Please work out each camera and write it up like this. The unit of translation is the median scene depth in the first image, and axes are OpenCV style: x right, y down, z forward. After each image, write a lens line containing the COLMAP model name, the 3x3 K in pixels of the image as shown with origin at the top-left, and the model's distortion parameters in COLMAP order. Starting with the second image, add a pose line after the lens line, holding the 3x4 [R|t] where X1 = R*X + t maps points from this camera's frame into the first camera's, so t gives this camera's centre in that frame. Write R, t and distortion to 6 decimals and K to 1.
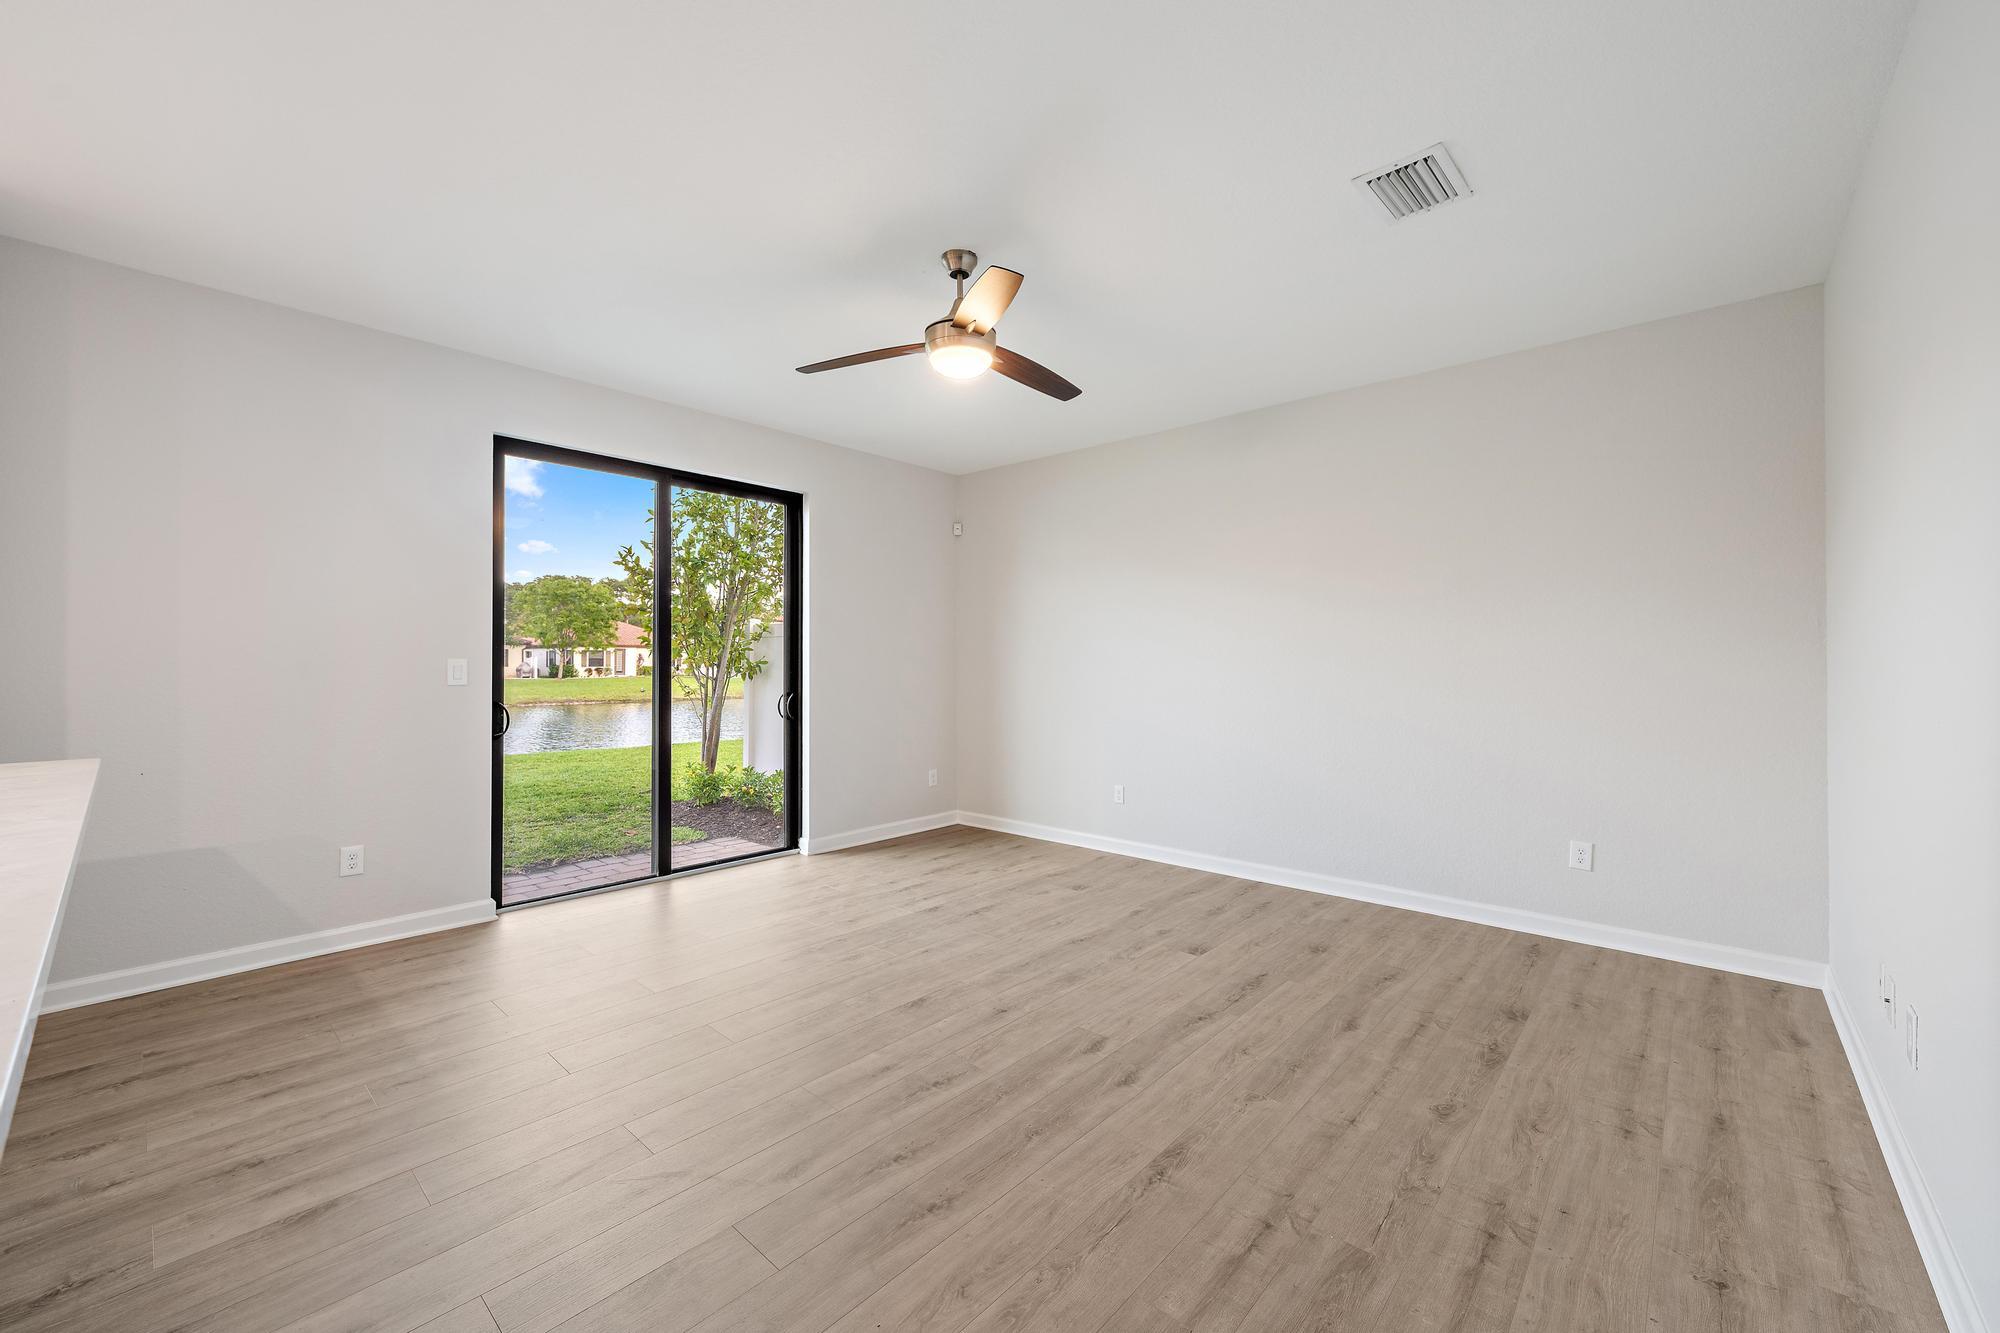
lens RADIAL K [[783.8, 0, 1002.4], [0, 783.8, 664.9], [0, 0, 1]] dist [-0.000723, 0.000124]
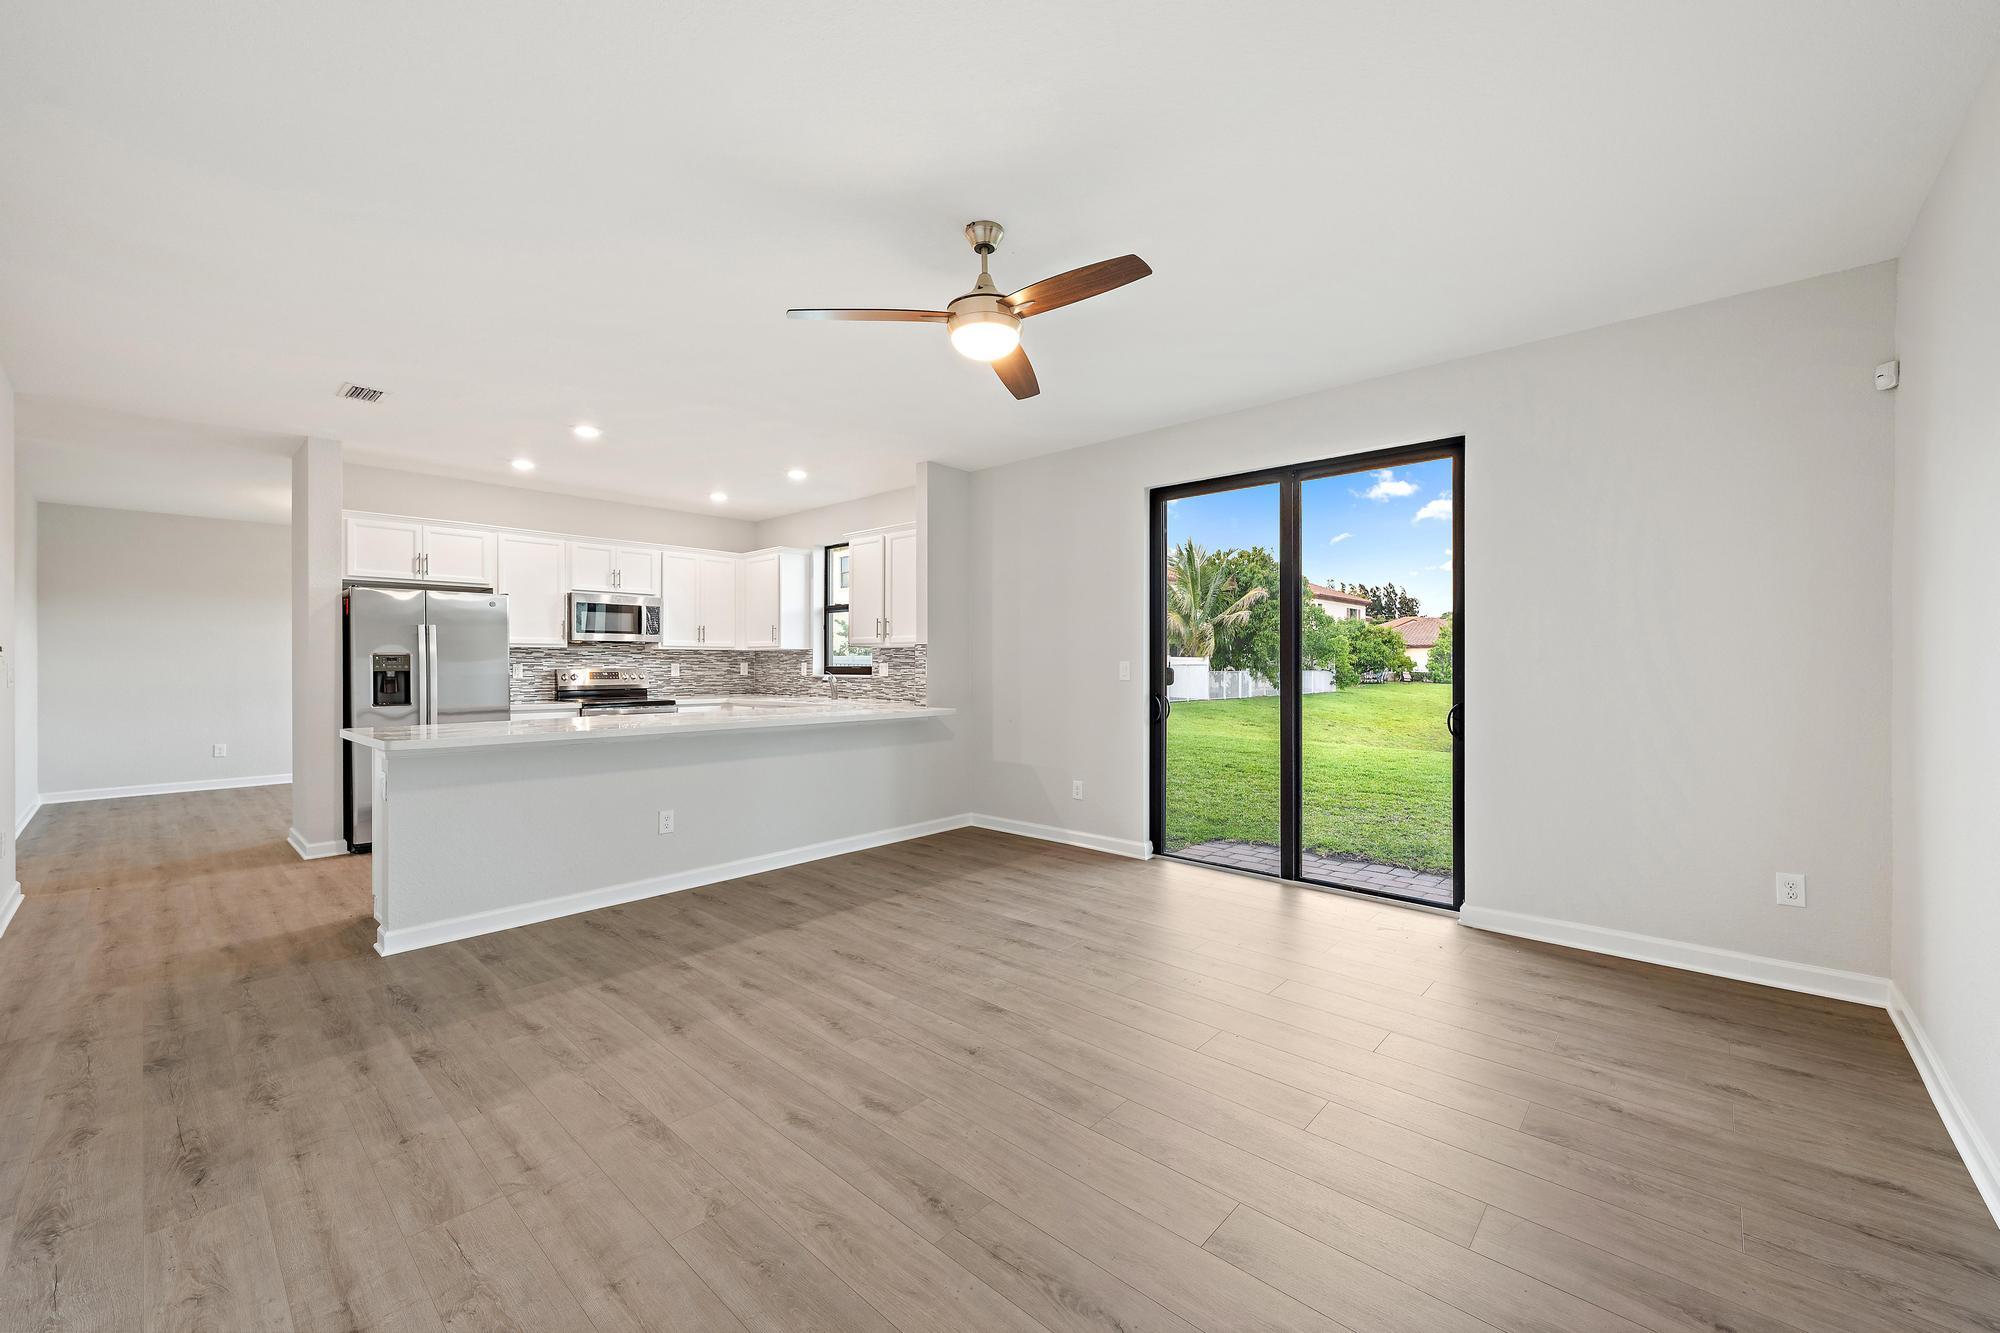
lens RADIAL K [[783.8, 0, 1002.4], [0, 783.8, 664.9], [0, 0, 1]] dist [-0.000723, 0.000124]
pose [[-0.007839, -0.000188, -0.999969, 0.974991], [-0.002394, 0.999997, -0.000169, -0.000579], [0.999966, 0.002393, -0.007840, 1.132953]]
